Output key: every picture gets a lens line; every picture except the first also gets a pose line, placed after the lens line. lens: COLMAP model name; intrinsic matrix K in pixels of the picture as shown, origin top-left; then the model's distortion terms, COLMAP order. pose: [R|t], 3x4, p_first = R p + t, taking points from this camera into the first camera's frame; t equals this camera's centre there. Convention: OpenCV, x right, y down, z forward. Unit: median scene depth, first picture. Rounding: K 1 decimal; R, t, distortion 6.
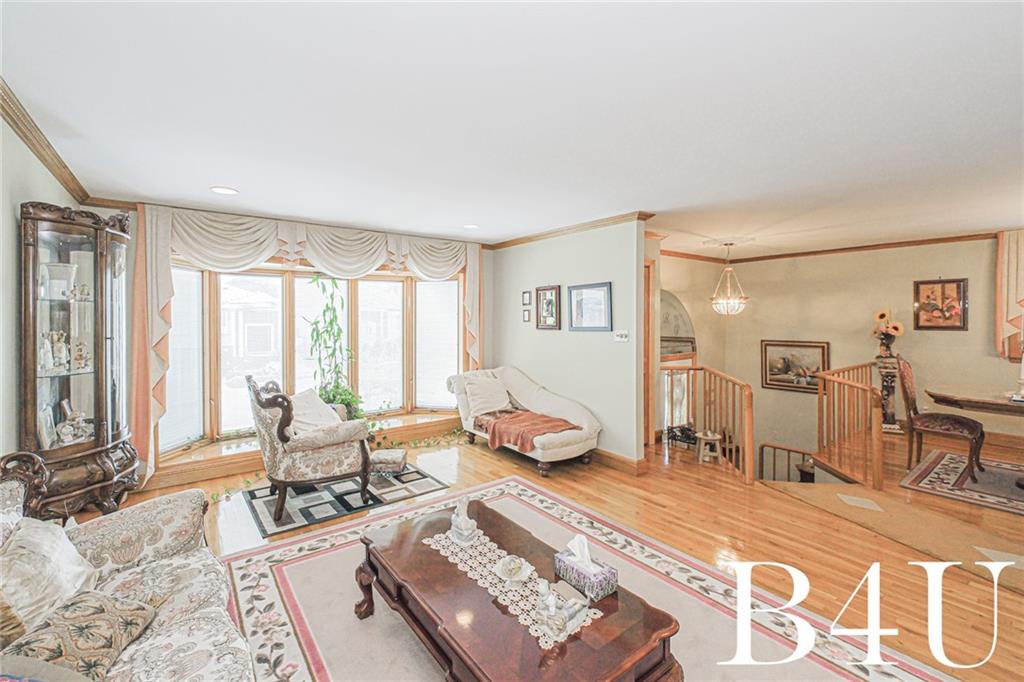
lens RADIAL K [[433.6, 0, 518.0], [0, 433.6, 318.6], [0, 0, 1]] dist [0.002090, -0.000118]
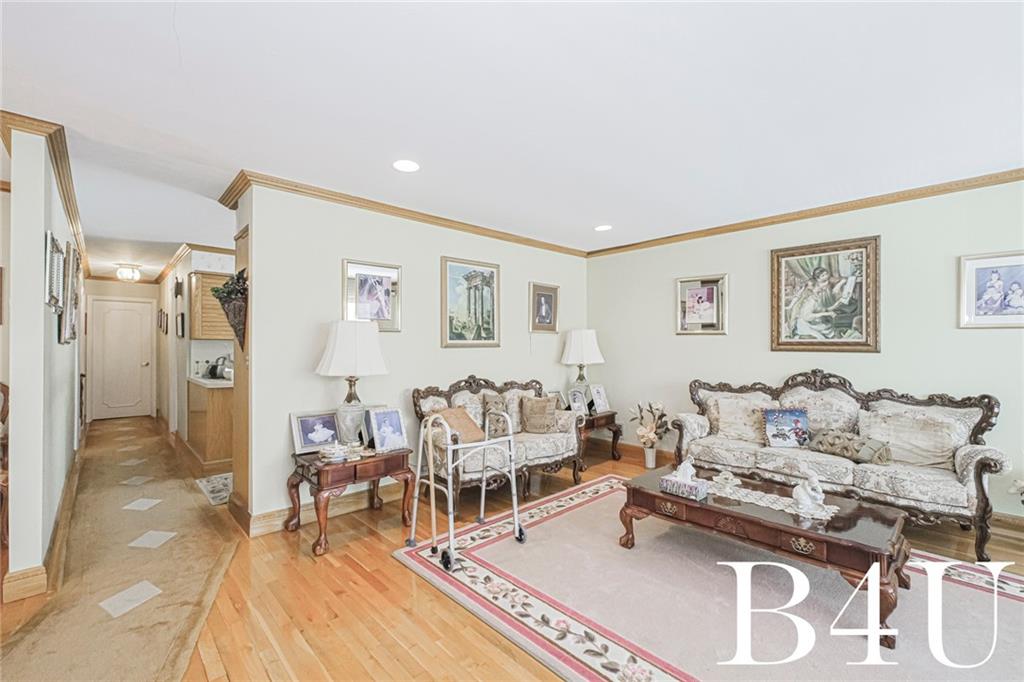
lens RADIAL K [[433.6, 0, 510.7], [0, 433.6, 343.8], [0, 0, 1]] dist [0.002090, -0.000118]
pose [[-0.995099, -0.000640, -0.098880, 0.298693], [-0.000107, 0.999985, -0.005397, 0.036567], [0.098882, -0.005360, -0.995085, 0.818821]]
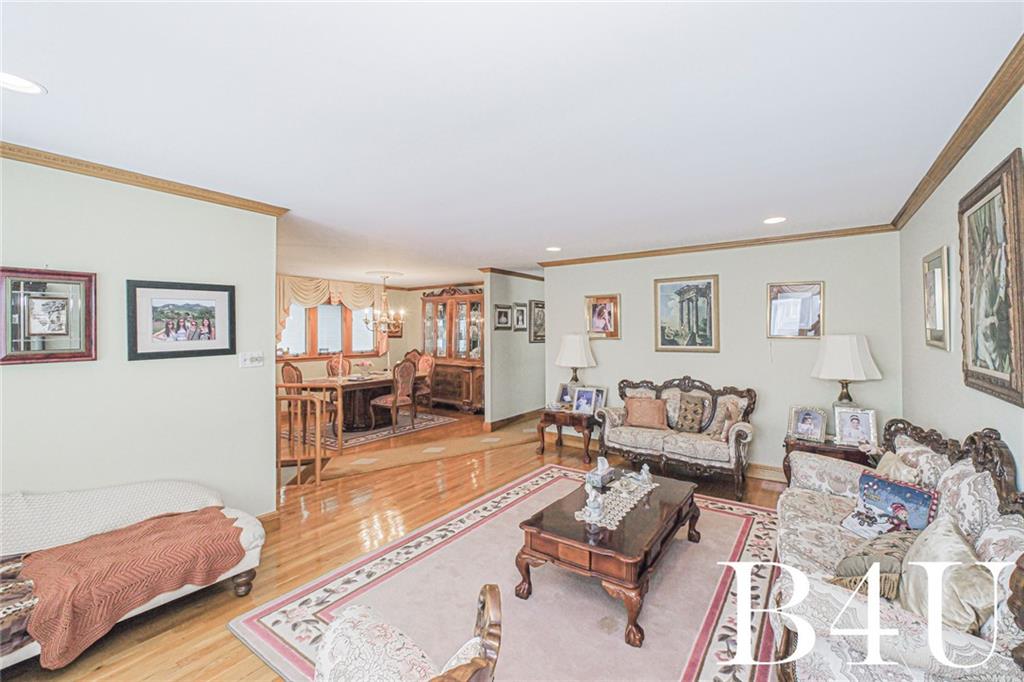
lens RADIAL K [[433.6, 0, 508.0], [0, 433.6, 331.5], [0, 0, 1]] dist [0.002090, -0.000118]
pose [[-0.276190, 0.000101, 0.961103, -0.499595], [0.003026, 0.999995, 0.000764, -0.007085], [-0.961098, 0.003119, -0.276189, 0.635320]]
